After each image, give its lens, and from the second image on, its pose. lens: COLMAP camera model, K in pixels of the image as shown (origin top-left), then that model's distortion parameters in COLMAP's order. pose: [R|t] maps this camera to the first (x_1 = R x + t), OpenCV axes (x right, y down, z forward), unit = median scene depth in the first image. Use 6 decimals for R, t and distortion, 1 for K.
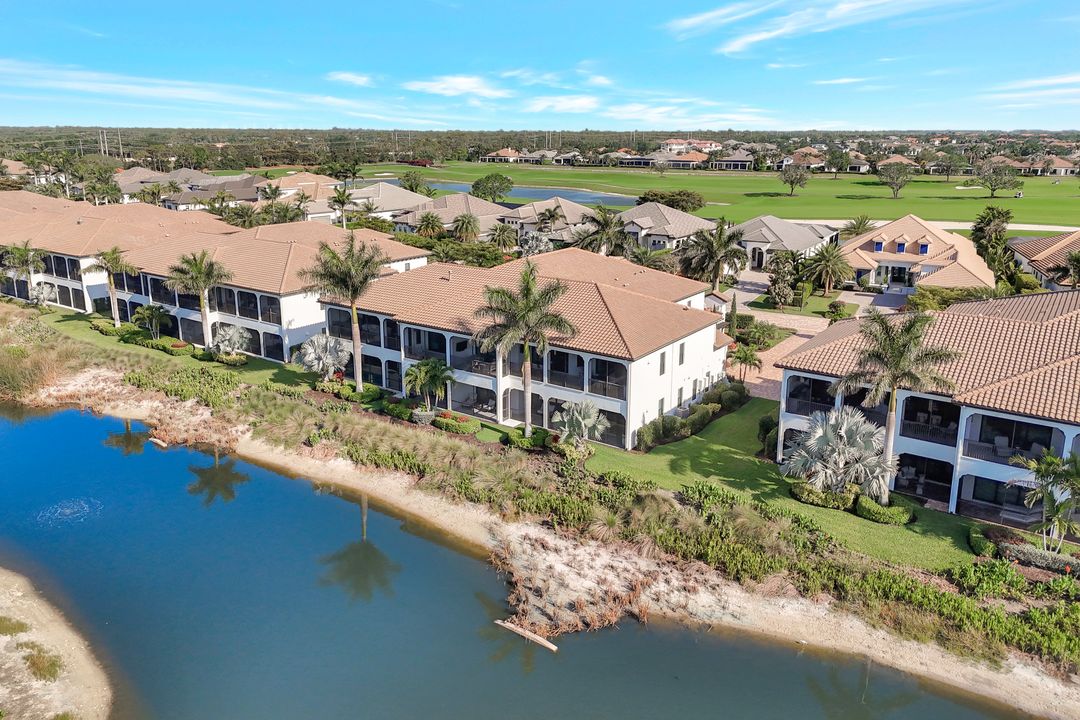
lens RADIAL K [[796.2, 0, 539.0], [0, 796.2, 314.3], [0, 0, 1]] dist [0.066899, -0.049487]
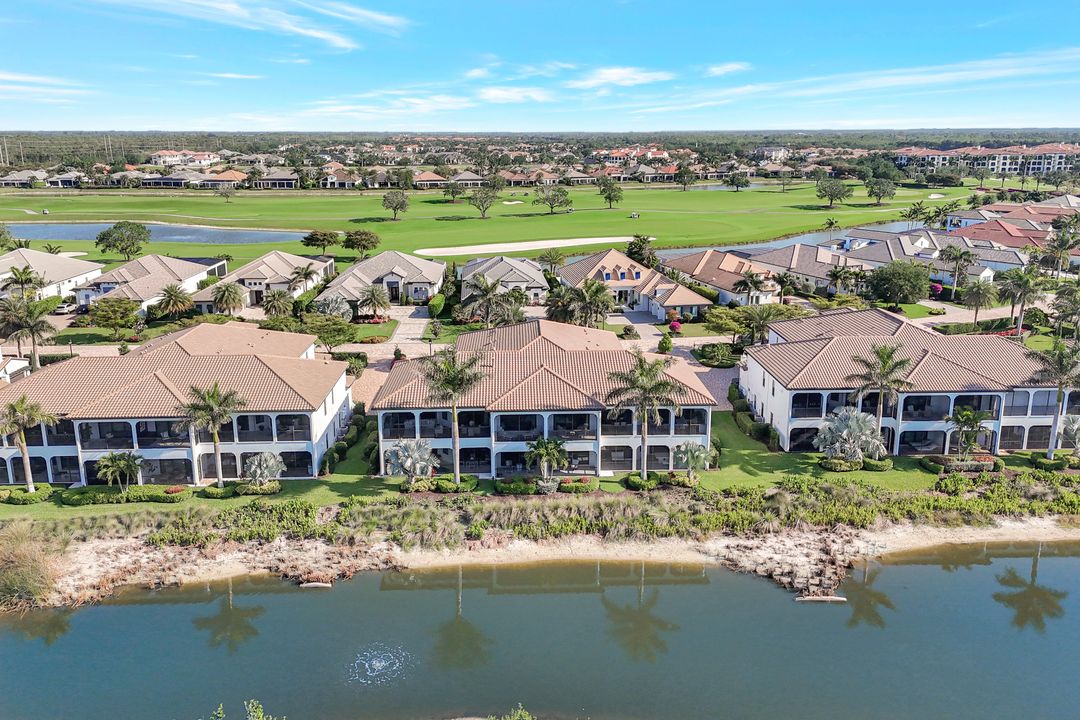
lens RADIAL K [[796.2, 0, 539.0], [0, 796.2, 314.3], [0, 0, 1]] dist [0.066899, -0.049487]
pose [[0.797790, -0.139931, 0.586473, -0.742069], [0.140215, 0.989086, 0.045256, -0.165506], [-0.586405, 0.046128, 0.808703, 0.028190]]
